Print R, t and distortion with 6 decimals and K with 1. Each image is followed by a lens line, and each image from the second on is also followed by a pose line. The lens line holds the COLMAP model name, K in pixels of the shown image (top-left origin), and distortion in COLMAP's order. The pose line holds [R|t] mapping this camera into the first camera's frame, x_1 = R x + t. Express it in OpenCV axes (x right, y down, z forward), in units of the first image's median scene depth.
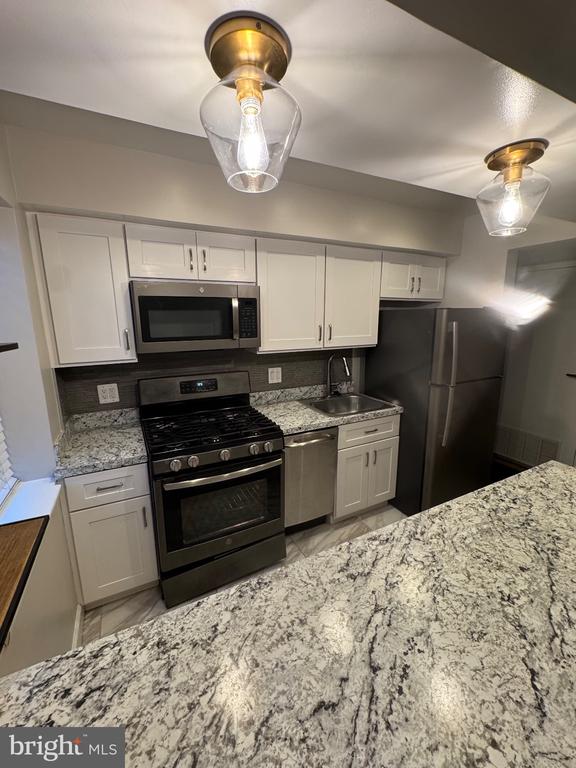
lens RADIAL K [[318.6, 0, 286.9], [0, 318.6, 384.1], [0, 0, 1]] dist [-0.001867, -0.000338]
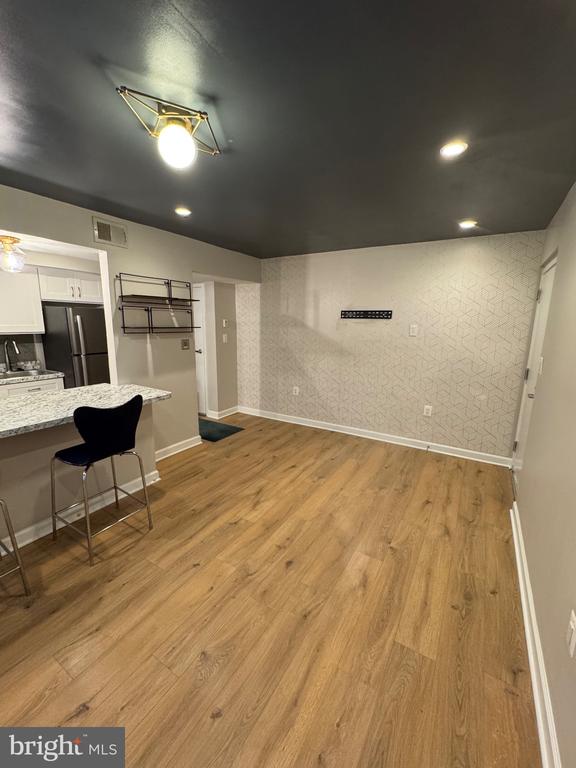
lens RADIAL K [[318.6, 0, 286.9], [0, 318.6, 384.1], [0, 0, 1]] dist [-0.001867, -0.000338]
pose [[0.850759, -0.082030, 0.519115, 0.560487], [0.089912, 0.995899, 0.010016, 0.240662], [-0.517808, 0.038153, 0.854646, -0.967878]]
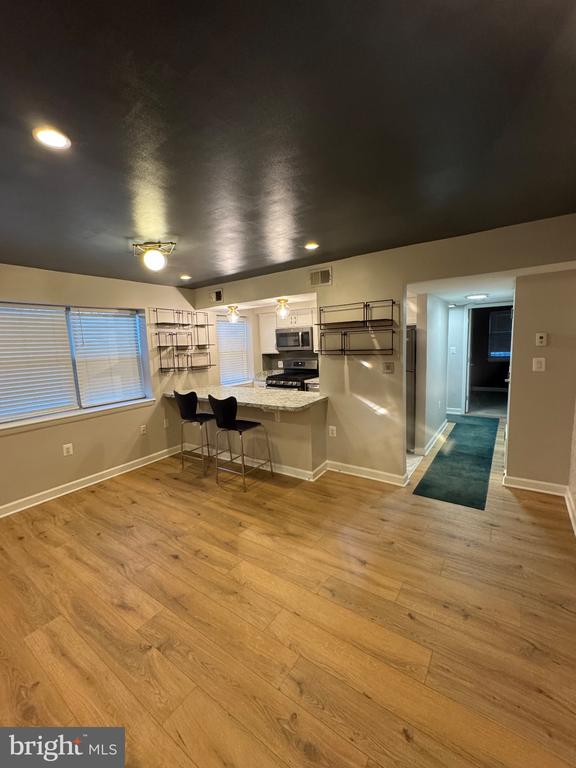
lens RADIAL K [[318.6, 0, 286.9], [0, 318.6, 384.1], [0, 0, 1]] dist [-0.001867, -0.000338]
pose [[0.470371, 0.107304, -0.875921, 2.139042], [-0.149467, 0.987926, 0.040761, 0.083007], [0.869719, 0.111748, 0.480730, -0.389181]]
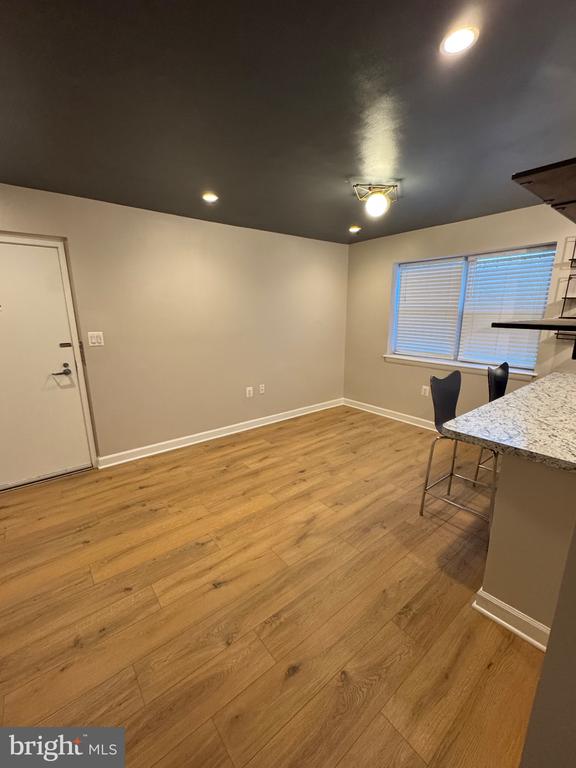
lens RADIAL K [[318.6, 0, 286.9], [0, 318.6, 384.1], [0, 0, 1]] dist [-0.001867, -0.000338]
pose [[-0.979505, 0.058798, -0.192646, 1.343784], [-0.028944, 0.905427, 0.423514, -0.158145], [0.199329, 0.420410, -0.885169, 0.962082]]
